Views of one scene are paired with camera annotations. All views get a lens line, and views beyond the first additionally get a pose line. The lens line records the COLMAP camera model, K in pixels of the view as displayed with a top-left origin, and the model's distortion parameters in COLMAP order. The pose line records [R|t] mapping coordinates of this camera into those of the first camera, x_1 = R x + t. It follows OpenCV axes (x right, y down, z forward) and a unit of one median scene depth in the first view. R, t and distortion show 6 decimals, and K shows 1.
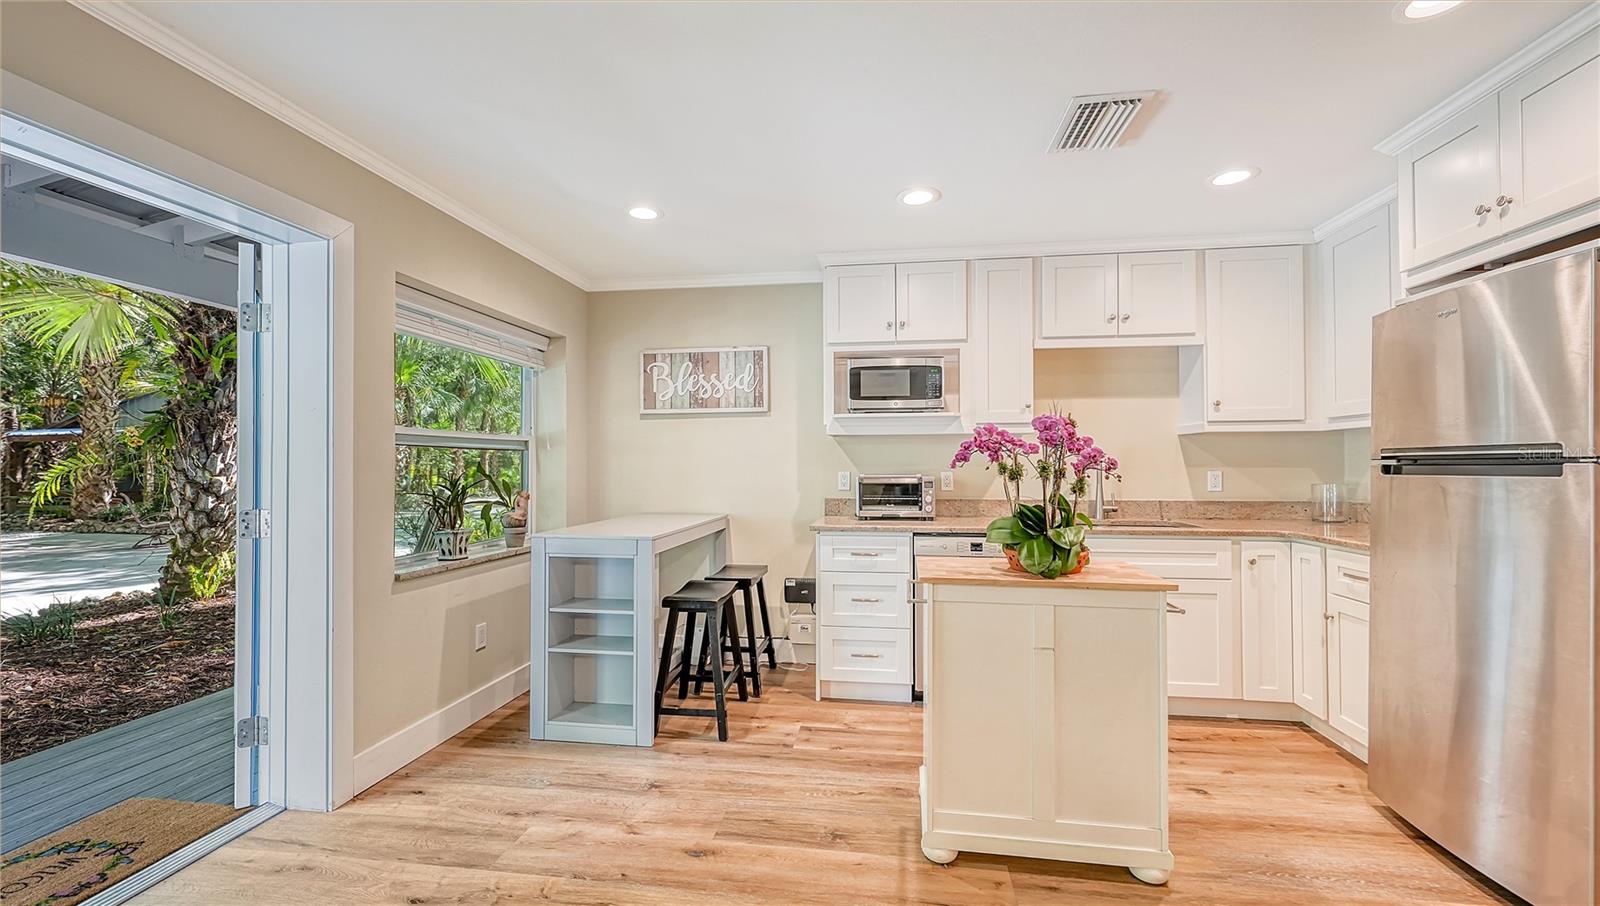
lens RADIAL K [[642.8, 0, 799.1], [0, 642.8, 459.0], [0, 0, 1]] dist [-0.001971, -0.000089]
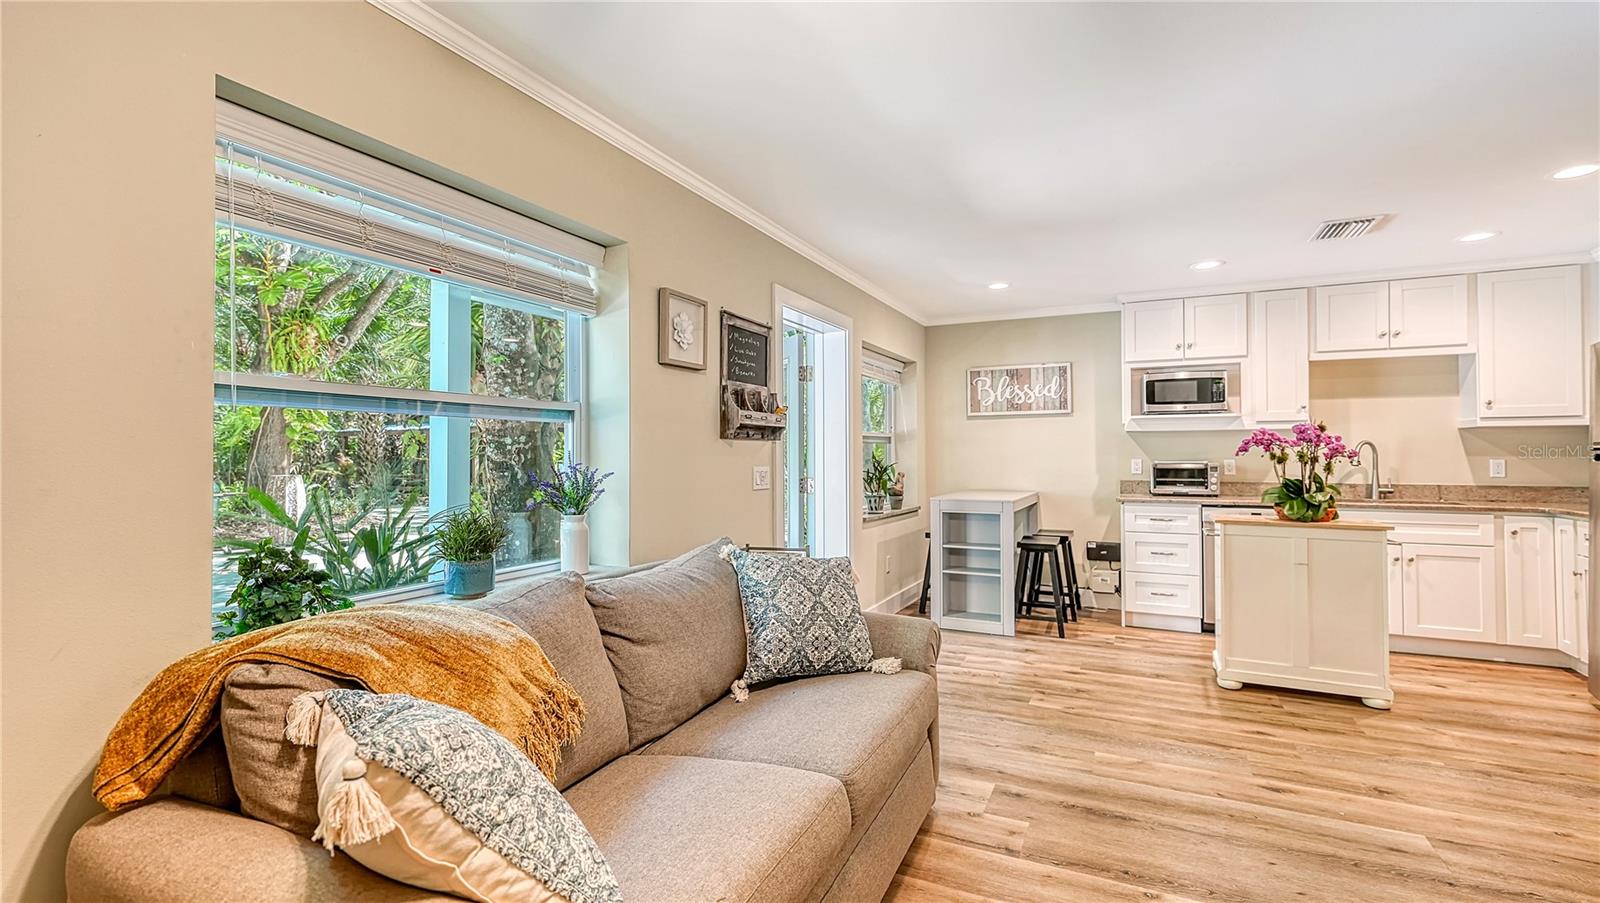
lens RADIAL K [[709.0, 0, 796.1], [0, 709.0, 442.8], [0, 0, 1]] dist [0.003939, 0.000446]
pose [[0.951219, -0.003865, -0.308492, -0.168153], [0.001801, 0.999974, -0.006977, -0.005296], [0.308511, 0.006081, 0.951201, -0.663014]]
